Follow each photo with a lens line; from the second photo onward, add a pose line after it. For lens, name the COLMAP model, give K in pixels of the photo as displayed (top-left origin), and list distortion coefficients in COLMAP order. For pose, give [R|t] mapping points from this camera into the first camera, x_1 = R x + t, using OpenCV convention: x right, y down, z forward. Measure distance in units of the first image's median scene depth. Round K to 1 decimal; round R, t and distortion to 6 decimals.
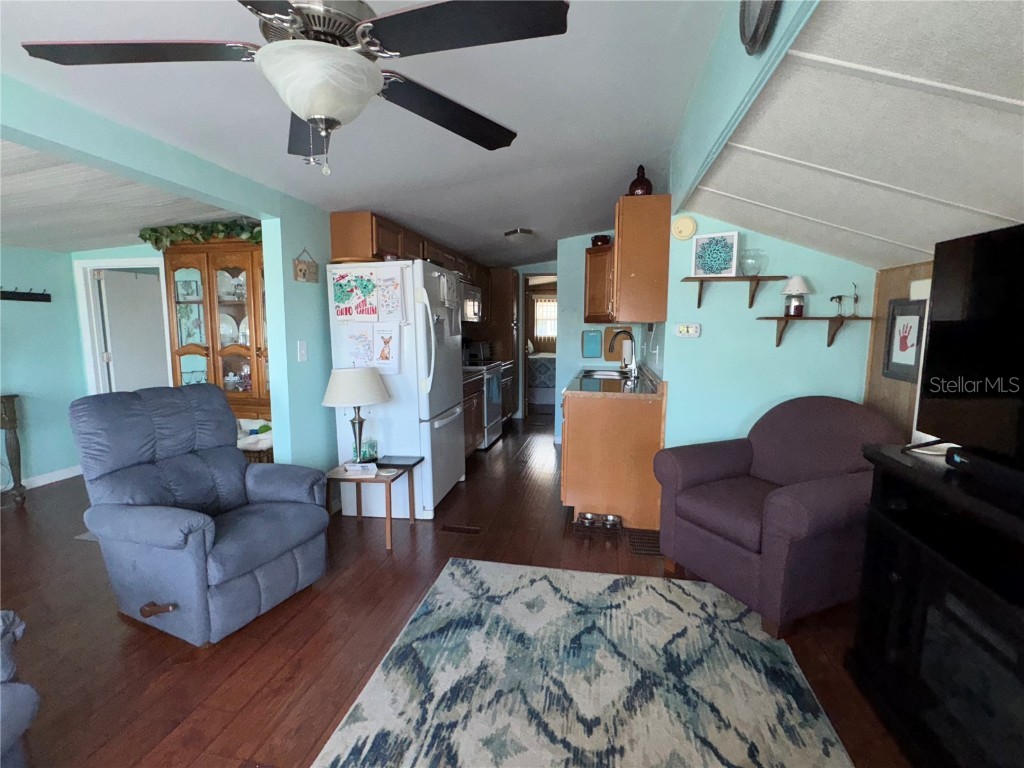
lens RADIAL K [[482.0, 0, 511.2], [0, 482.0, 381.5], [0, 0, 1]] dist [-0.004141, -0.000385]
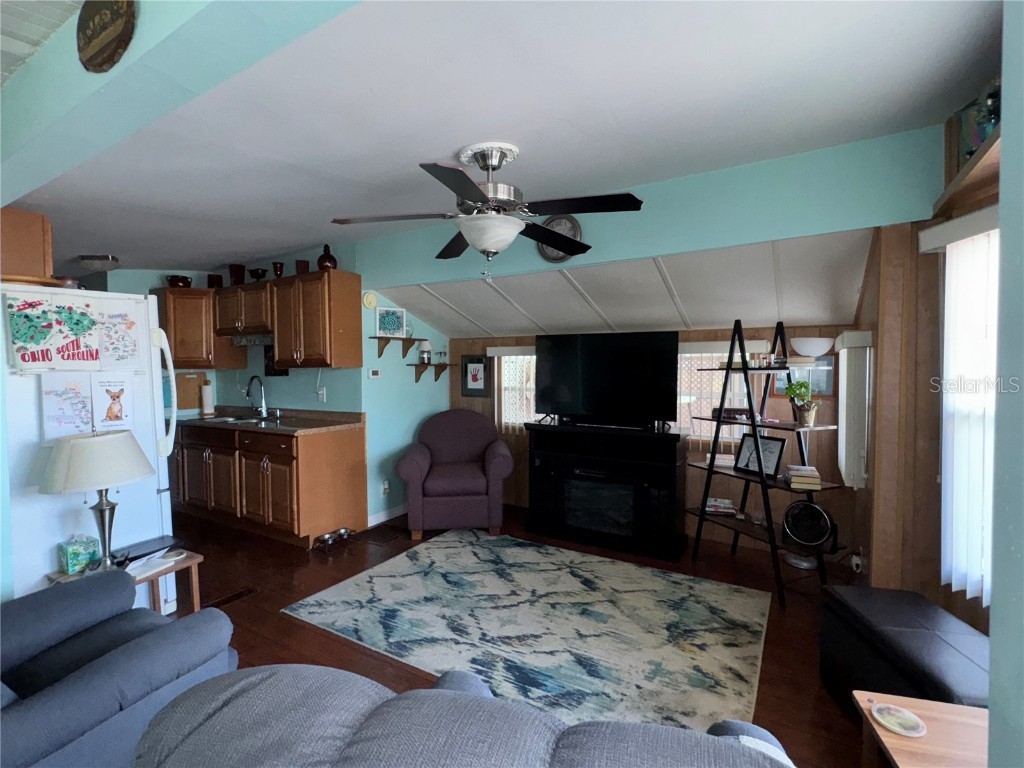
lens RADIAL K [[482.0, 0, 510.1], [0, 482.0, 383.8], [0, 0, 1]] dist [-0.004141, -0.000385]
pose [[0.342812, -0.038645, 0.938609, -0.936476], [0.116365, 0.993205, -0.001607, -0.036043], [-0.932169, 0.109772, 0.344980, 0.197215]]
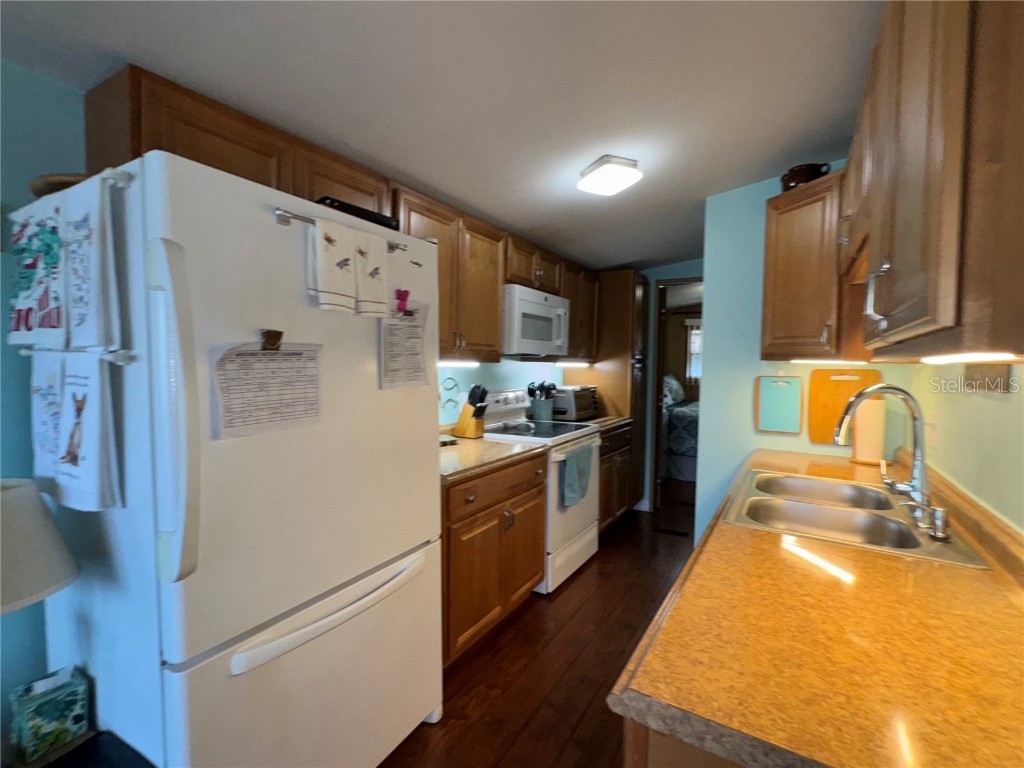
lens RADIAL K [[482.0, 0, 508.8], [0, 482.0, 383.2], [0, 0, 1]] dist [-0.004141, -0.000385]
pose [[0.940738, 0.022480, -0.338389, 0.162291], [-0.045938, 0.997051, -0.061474, -0.115974], [0.336009, 0.073376, 0.938996, 0.978803]]
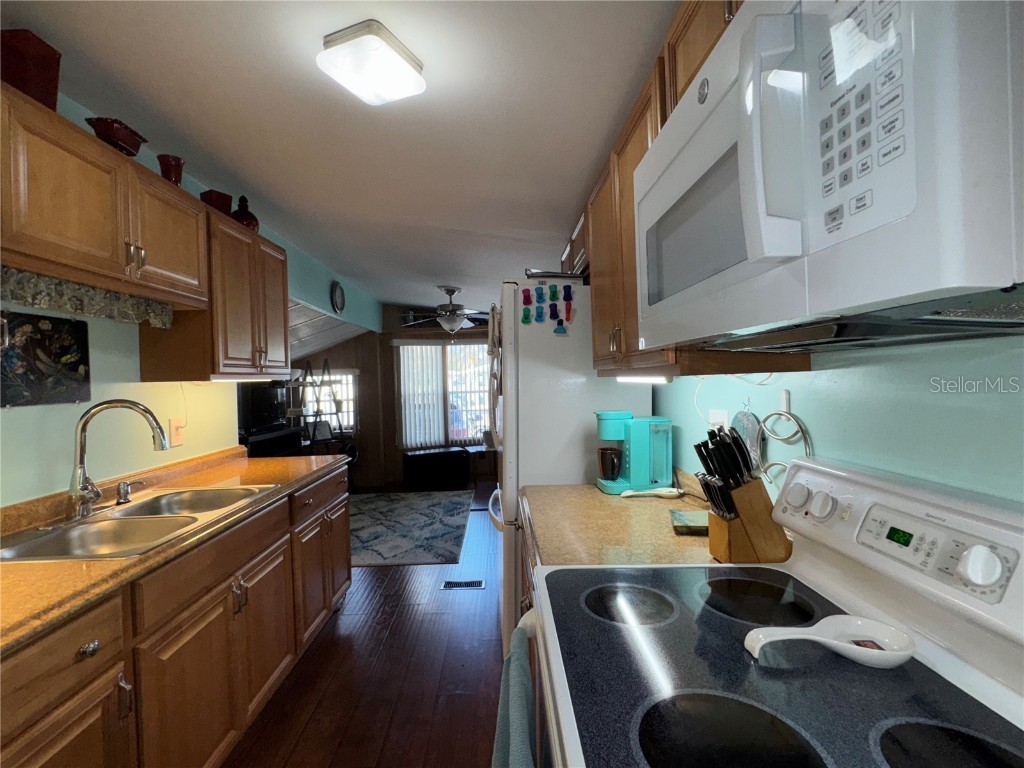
lens RADIAL K [[482.0, 0, 513.1], [0, 482.0, 383.5], [0, 0, 1]] dist [-0.004141, -0.000385]
pose [[-0.976176, 0.025991, -0.215416, -0.005589], [0.000601, 0.993120, 0.117099, -0.273382], [0.216978, 0.114180, -0.969476, 2.403468]]
